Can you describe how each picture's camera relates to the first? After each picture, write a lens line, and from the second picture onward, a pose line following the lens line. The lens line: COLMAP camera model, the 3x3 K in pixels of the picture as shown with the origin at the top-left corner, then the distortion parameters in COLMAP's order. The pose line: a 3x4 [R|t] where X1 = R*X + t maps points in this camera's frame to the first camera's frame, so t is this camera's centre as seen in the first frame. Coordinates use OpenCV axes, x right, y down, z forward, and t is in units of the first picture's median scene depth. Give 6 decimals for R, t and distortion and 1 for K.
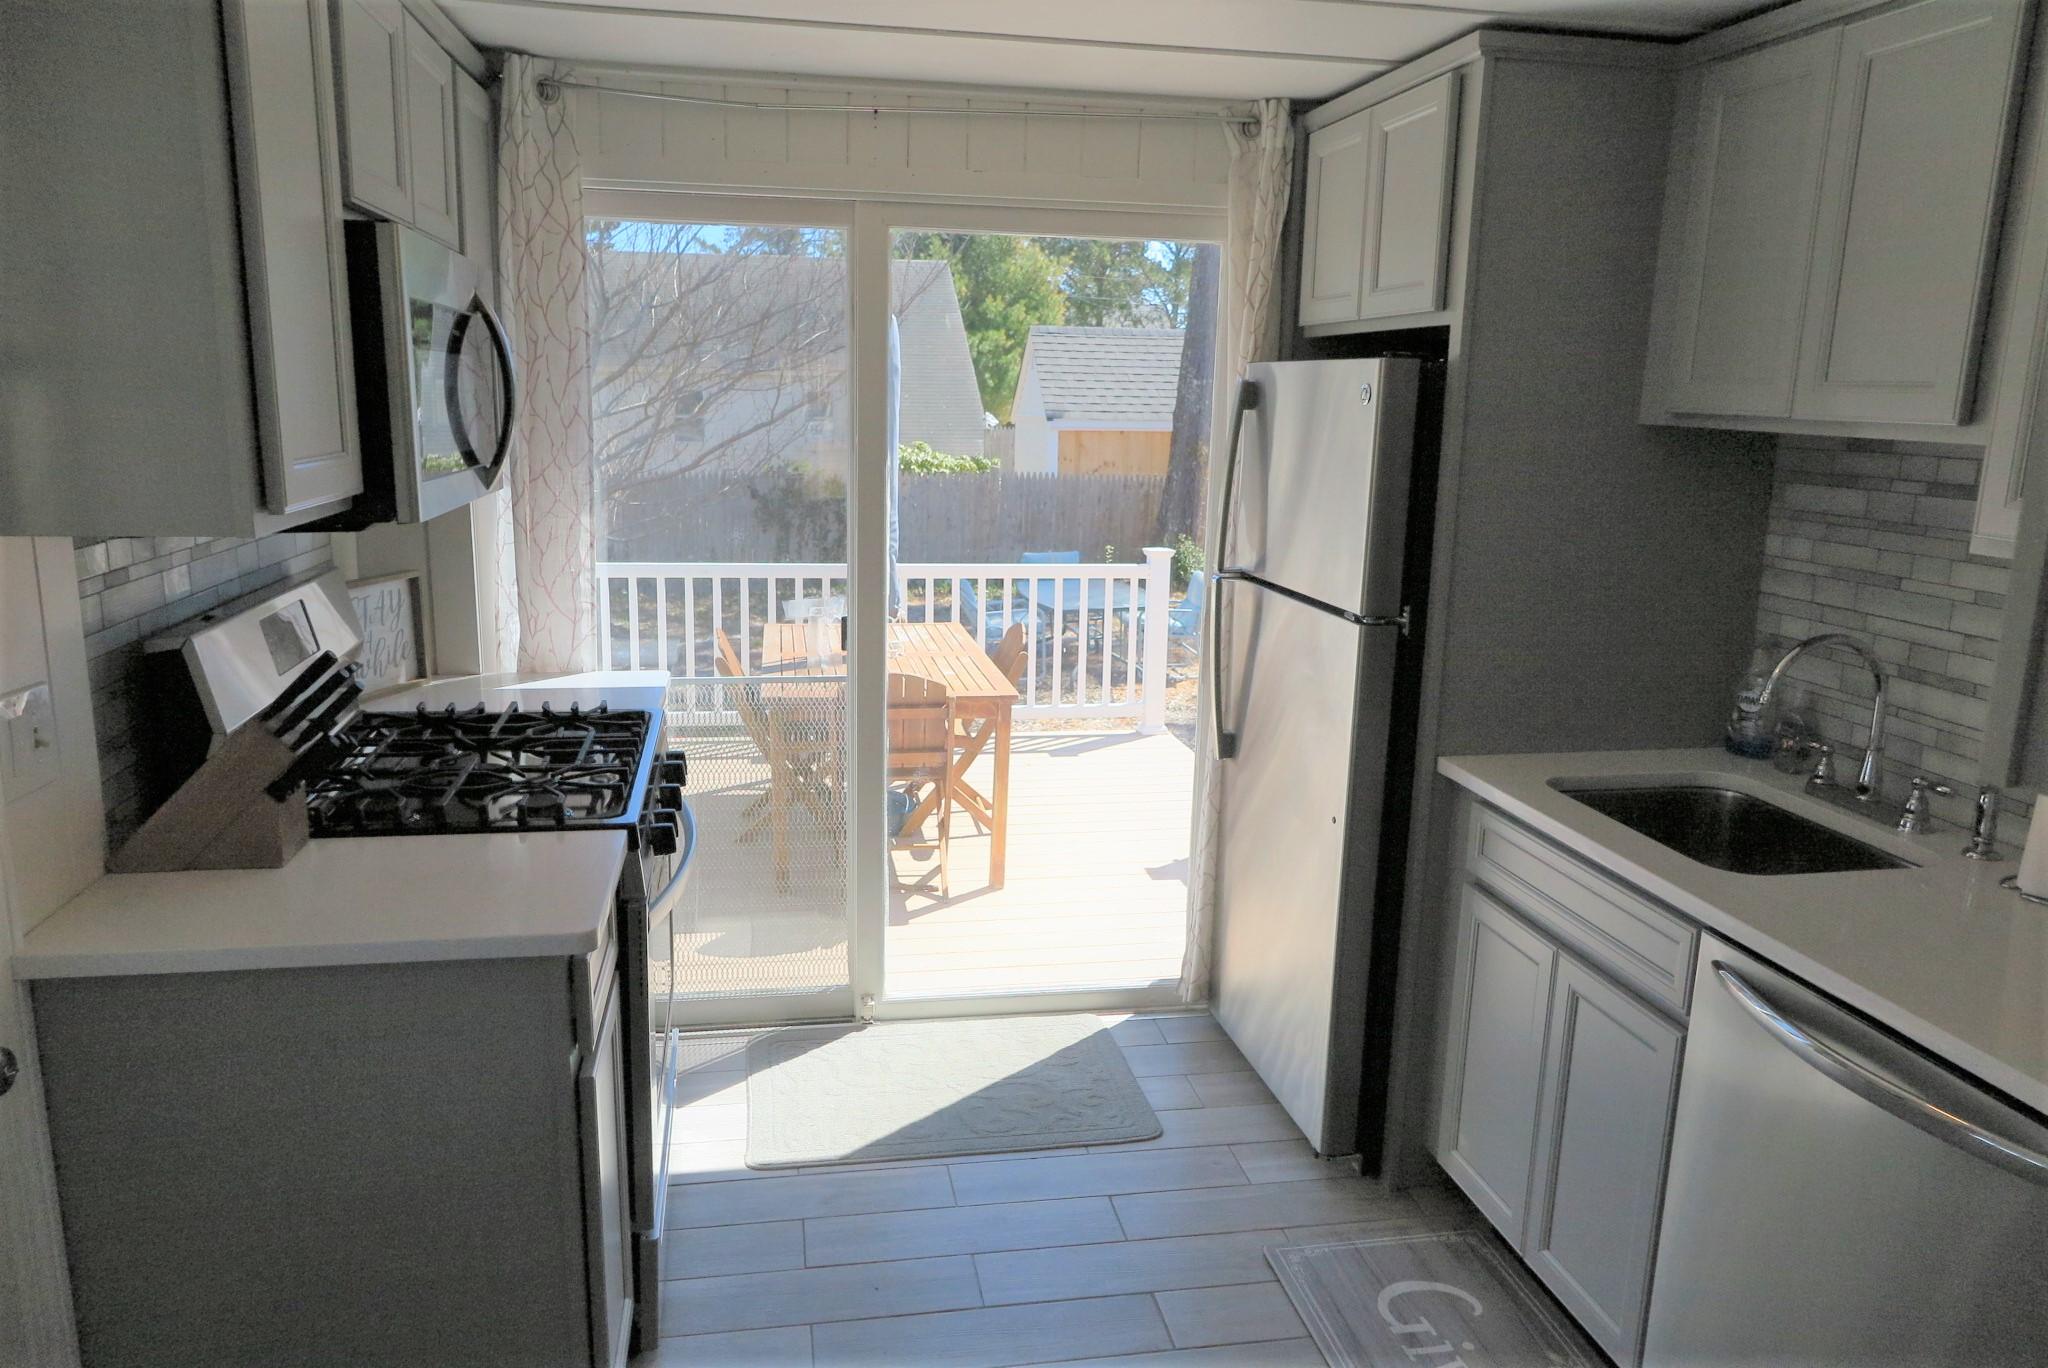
lens RADIAL K [[1407.5, 0, 1025.6], [0, 1407.5, 691.4], [0, 0, 1]] dist [-0.009781, 0.004351]
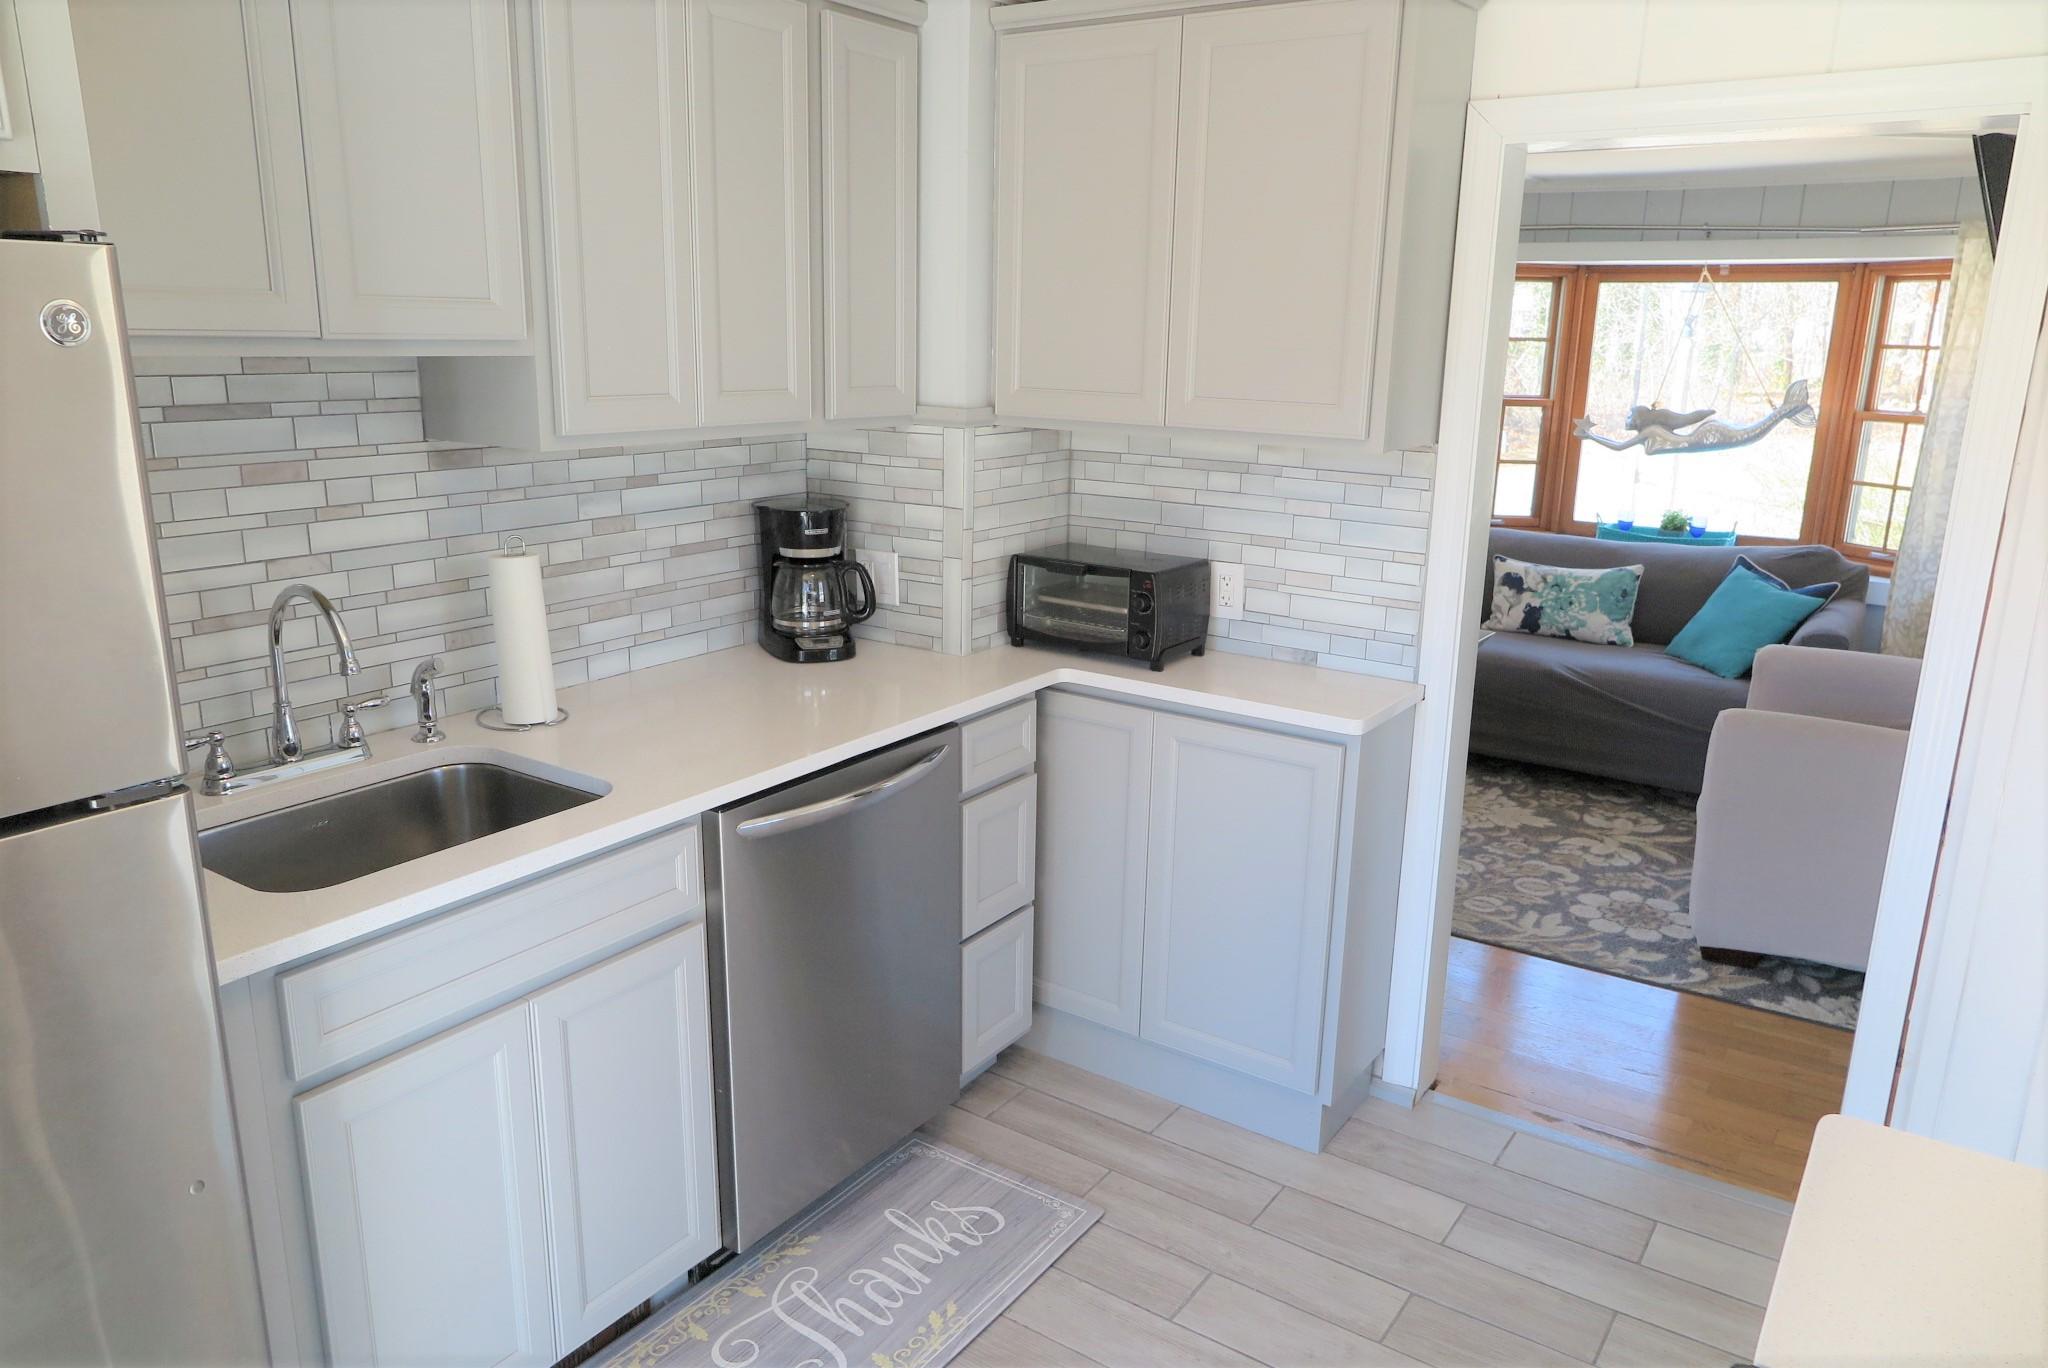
lens RADIAL K [[1407.5, 0, 1030.0], [0, 1407.5, 685.7], [0, 0, 1]] dist [-0.009781, 0.004351]
pose [[-0.707158, -0.206954, 0.676090, -0.289605], [0.119475, 0.907479, 0.402750, -0.235298], [-0.696888, 0.365584, -0.617005, 1.043534]]
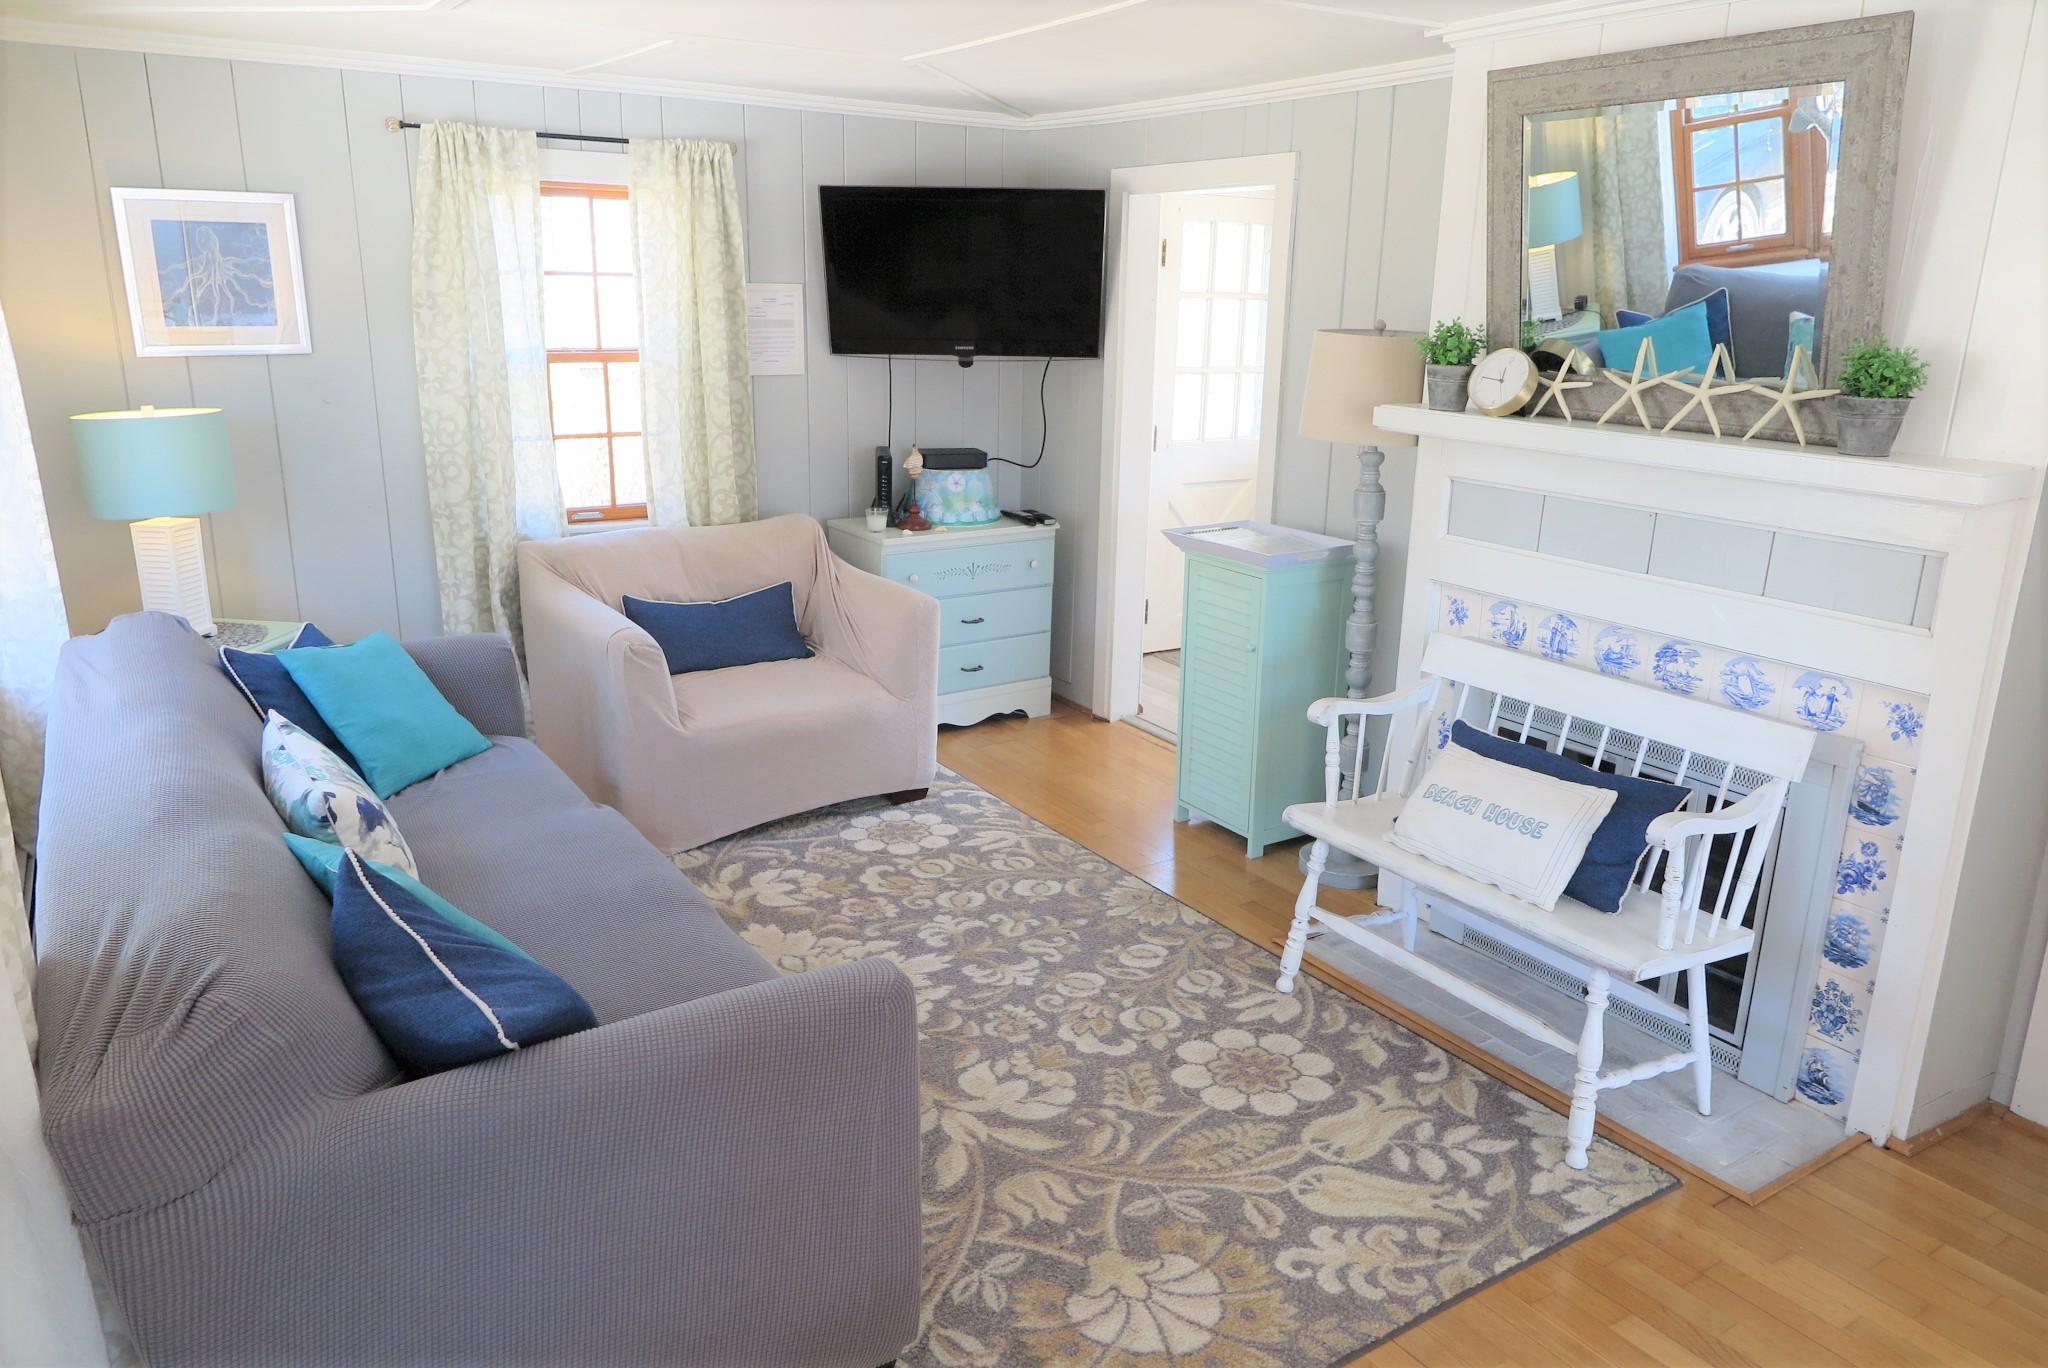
lens RADIAL K [[1407.5, 0, 1025.6], [0, 1407.5, 686.3], [0, 0, 1]] dist [-0.009781, 0.004351]
pose [[0.377899, 0.239203, -0.894413, 1.634950], [-0.205613, 0.963607, 0.170835, 0.191599], [0.902727, 0.119344, 0.413329, -0.759178]]
